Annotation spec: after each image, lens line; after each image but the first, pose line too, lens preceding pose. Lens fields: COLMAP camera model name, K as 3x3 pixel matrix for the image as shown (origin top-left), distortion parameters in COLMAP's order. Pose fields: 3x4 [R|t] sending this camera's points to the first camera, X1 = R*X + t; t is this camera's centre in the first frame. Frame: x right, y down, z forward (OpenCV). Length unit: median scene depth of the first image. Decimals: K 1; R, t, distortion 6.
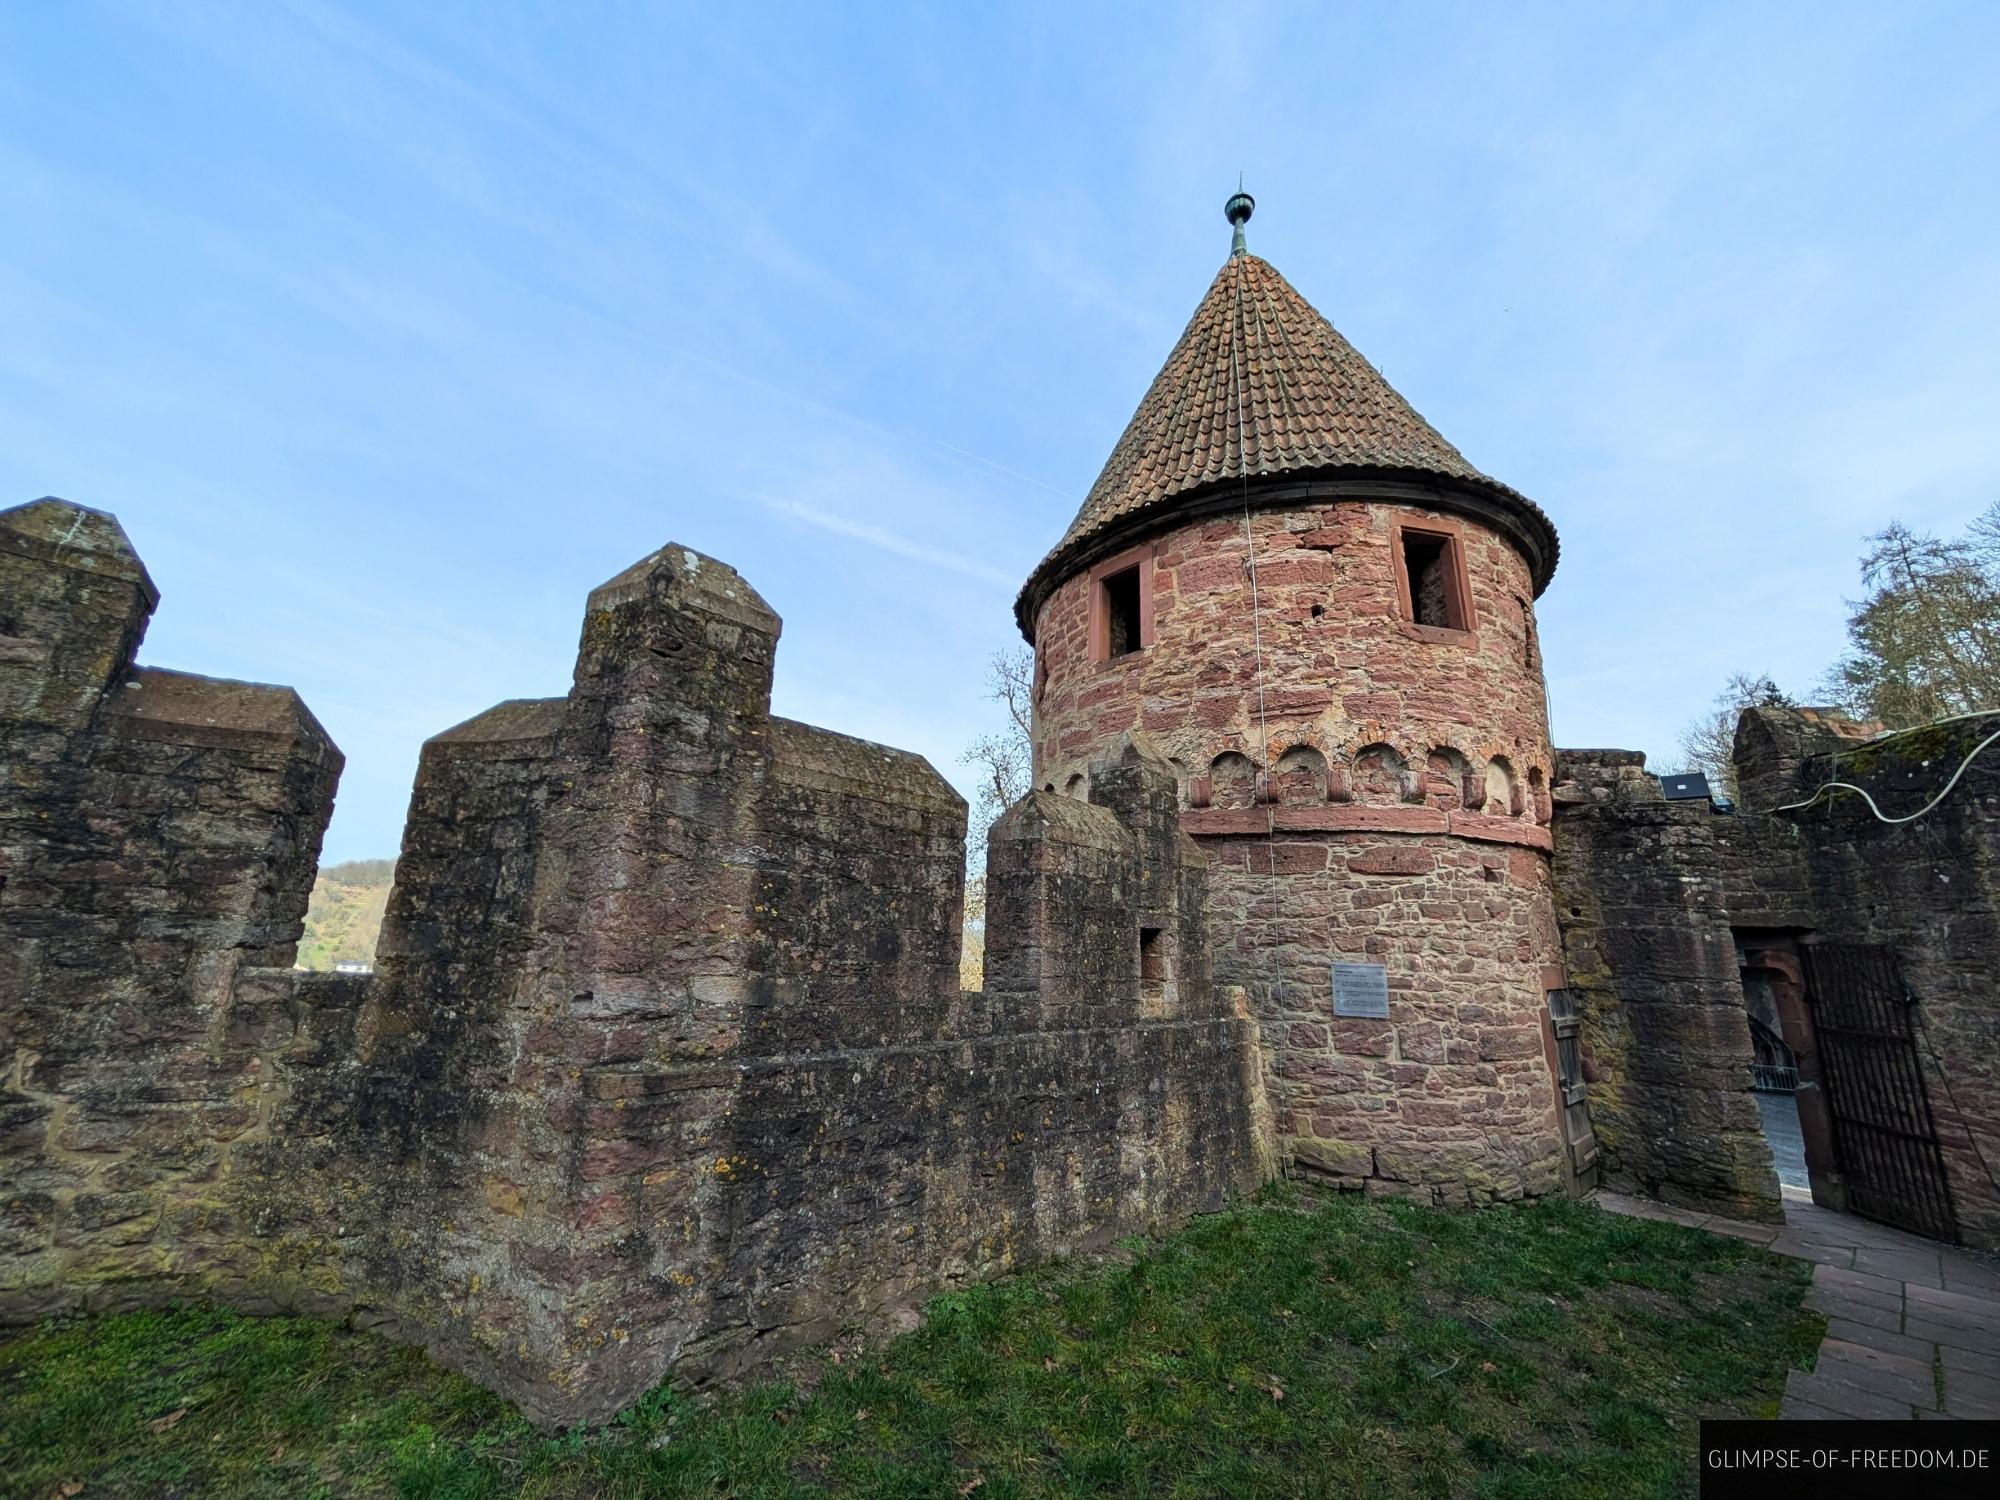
lens RADIAL K [[774.0, 0, 996.7], [0, 774.0, 753.3], [0, 0, 1]] dist [0.002504, 0.000286]
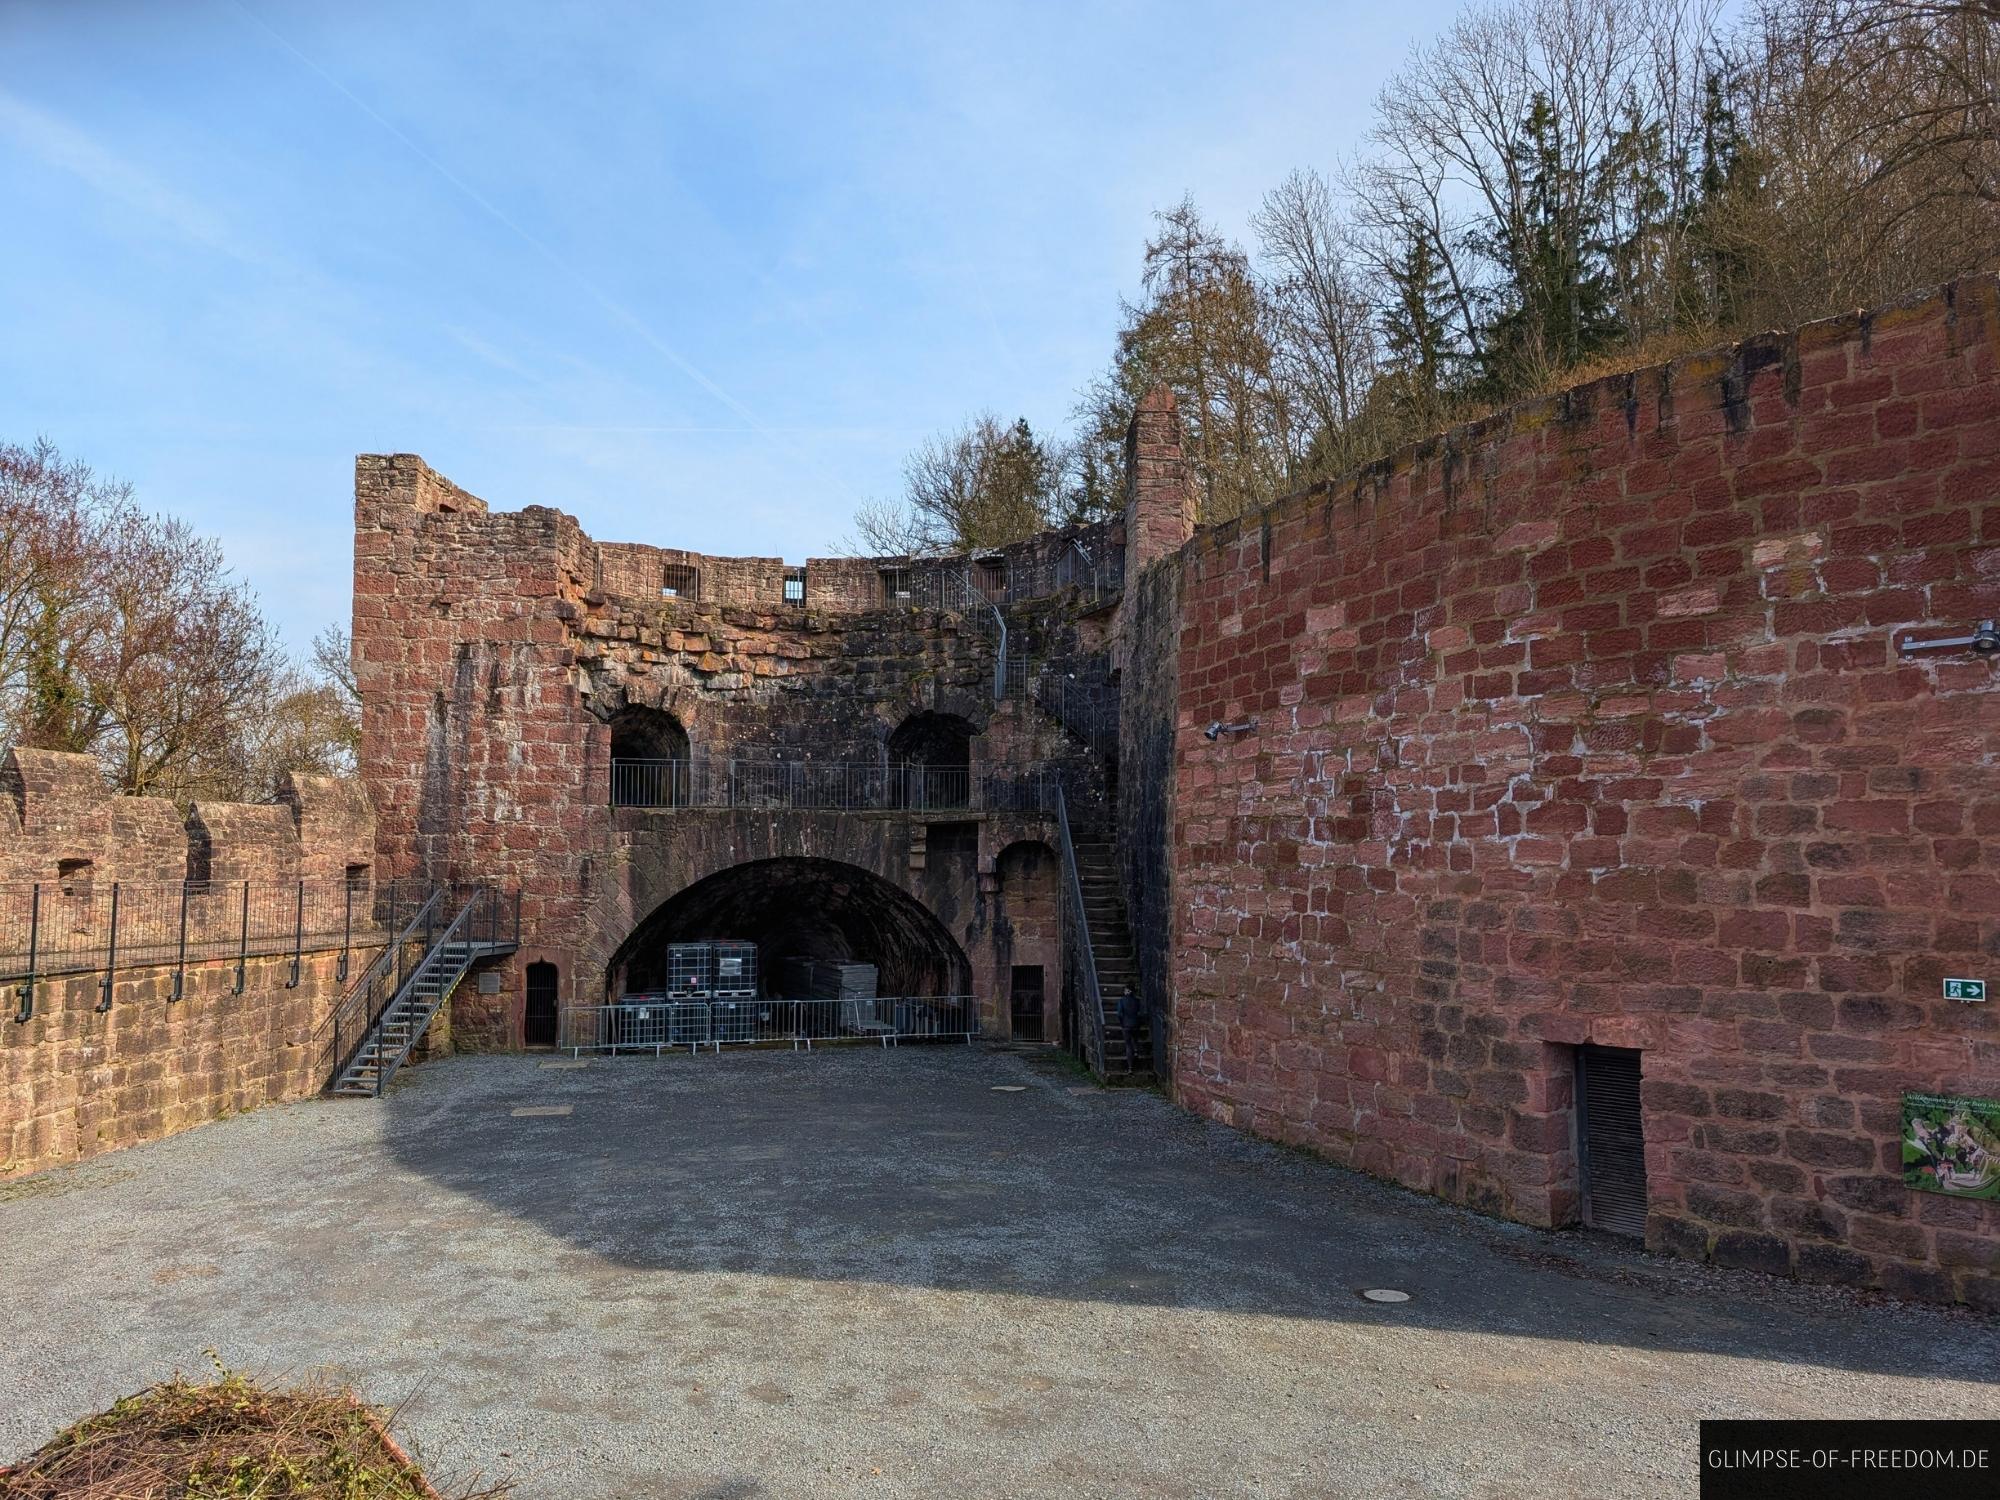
lens RADIAL K [[1440.0, 0, 992.7], [0, 1440.0, 757.7], [0, 0, 1]] dist [0.031335, -0.023746]
pose [[0.702254, 0.016901, 0.711726, 1.264621], [-0.153086, 0.979917, 0.127779, 0.435186], [-0.695273, -0.198688, 0.690738, 1.309225]]
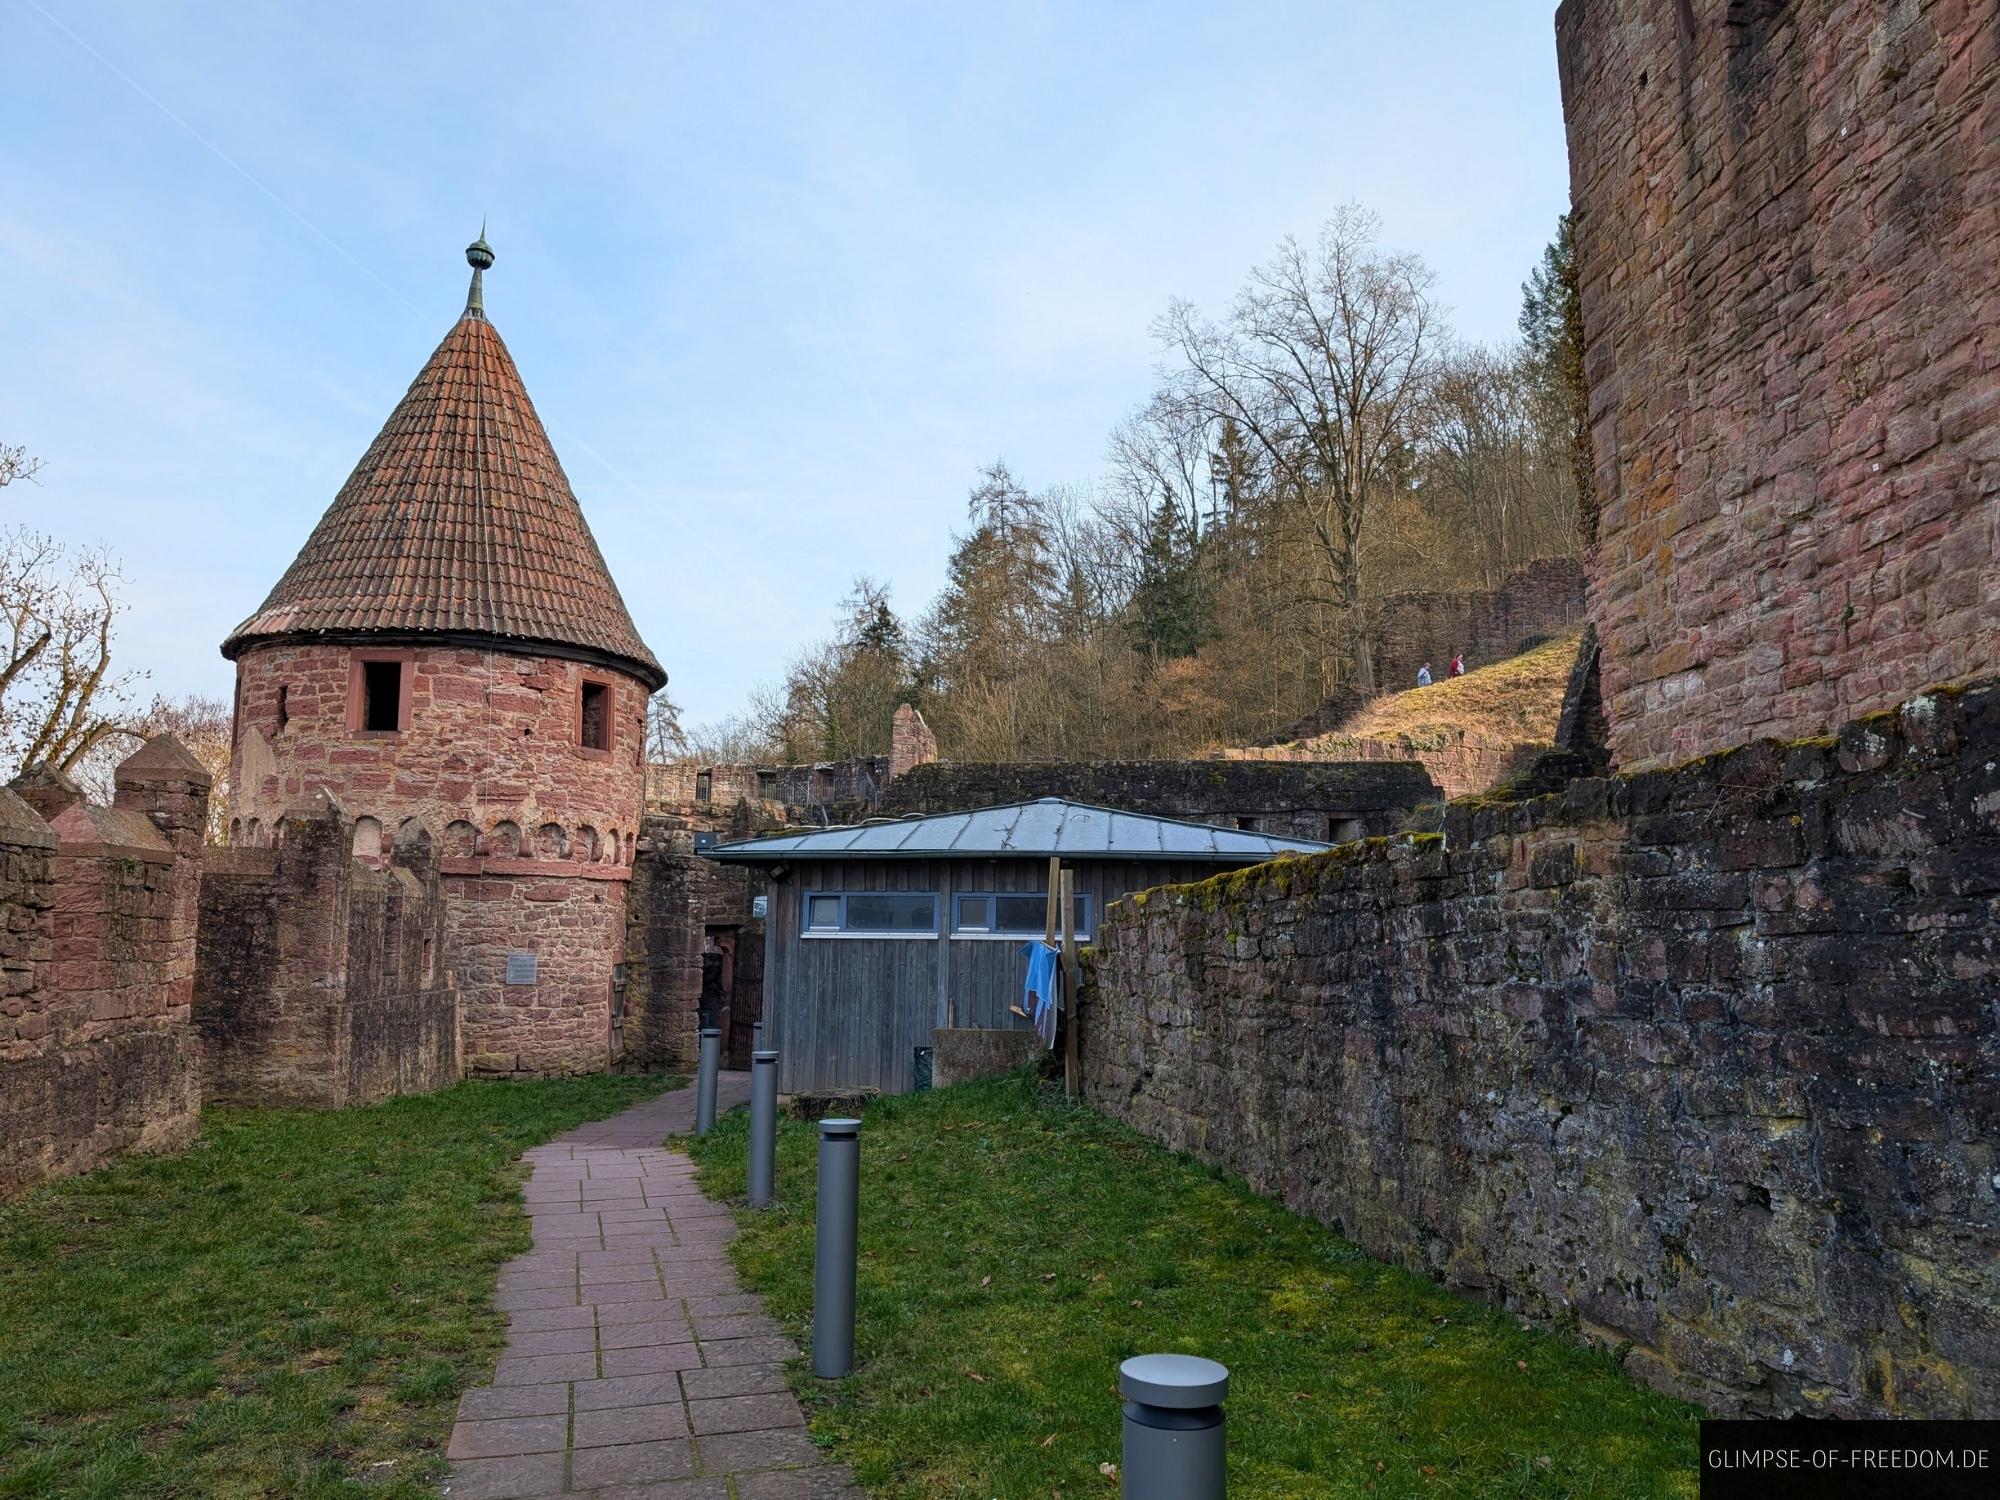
lens RADIAL K [[1440.0, 0, 1006.3], [0, 1440.0, 744.2], [0, 0, 1]] dist [0.031335, -0.023746]
pose [[0.643450, 0.074893, 0.761816, -1.178448], [-0.174335, 0.983387, 0.050573, -0.476461], [-0.745372, -0.165352, 0.645817, -1.595695]]
